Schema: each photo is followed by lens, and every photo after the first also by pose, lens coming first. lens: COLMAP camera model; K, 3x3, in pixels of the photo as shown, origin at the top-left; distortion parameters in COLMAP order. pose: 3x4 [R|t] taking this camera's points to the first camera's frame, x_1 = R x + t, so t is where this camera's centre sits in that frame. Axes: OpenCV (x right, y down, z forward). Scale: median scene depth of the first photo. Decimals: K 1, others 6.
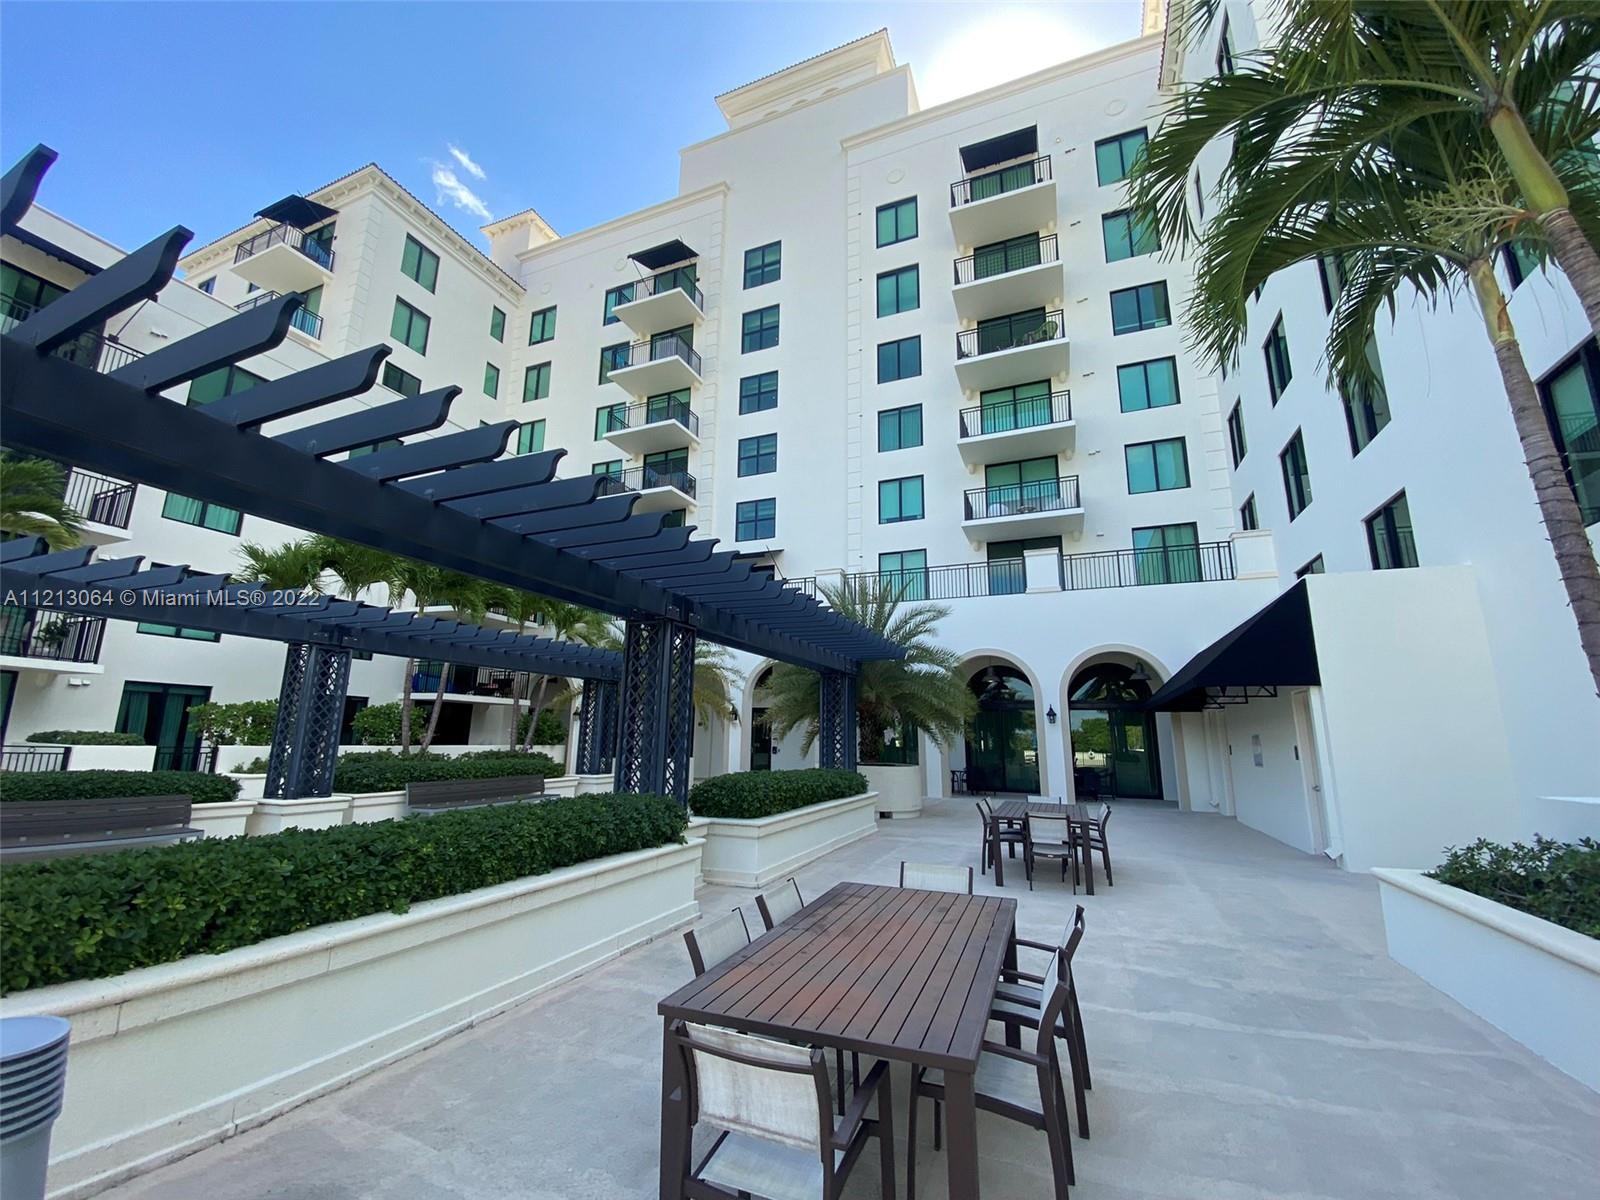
lens RADIAL K [[652.1, 0, 789.4], [0, 652.1, 603.4], [0, 0, 1]] dist [0.014916, -0.018742]
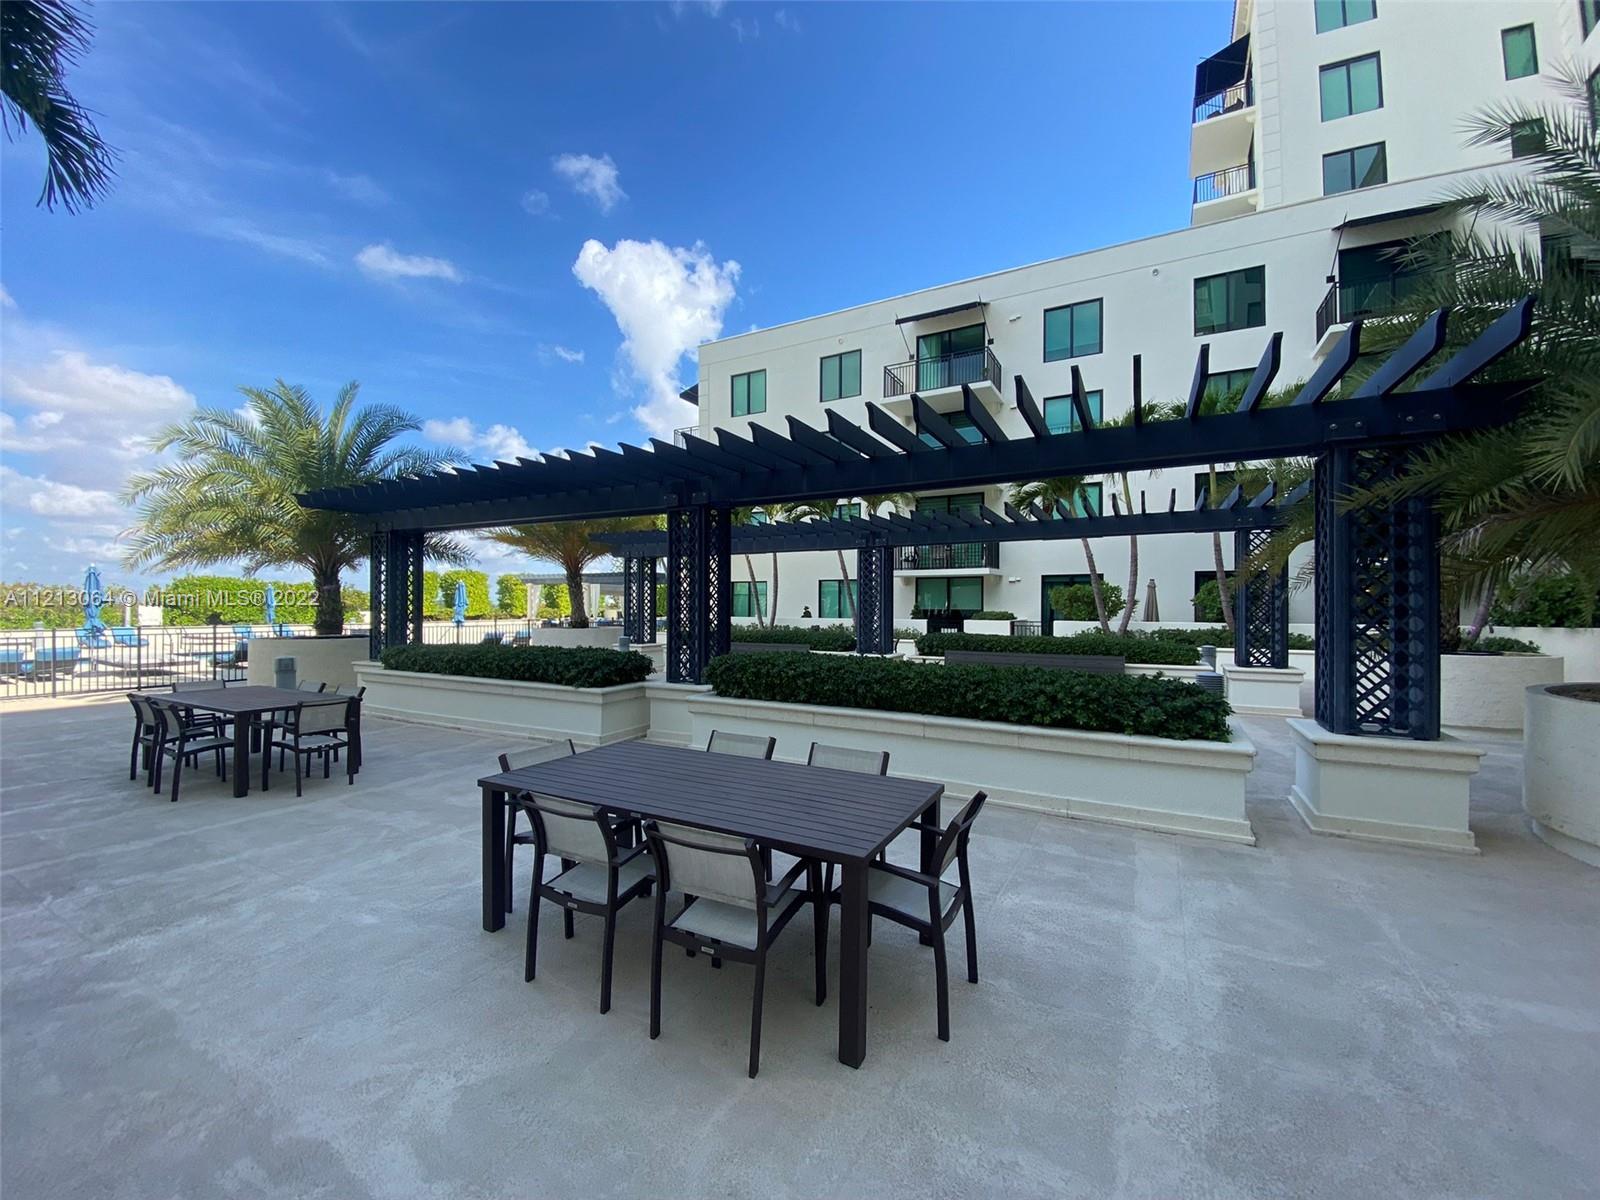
lens RADIAL K [[652.1, 0, 789.4], [0, 652.1, 603.4], [0, 0, 1]] dist [0.014916, -0.018742]
pose [[-0.108214, -0.017423, -0.993975, 0.553813], [0.189637, 0.981125, -0.037843, 0.167105], [0.975873, -0.192589, -0.102868, 0.793925]]
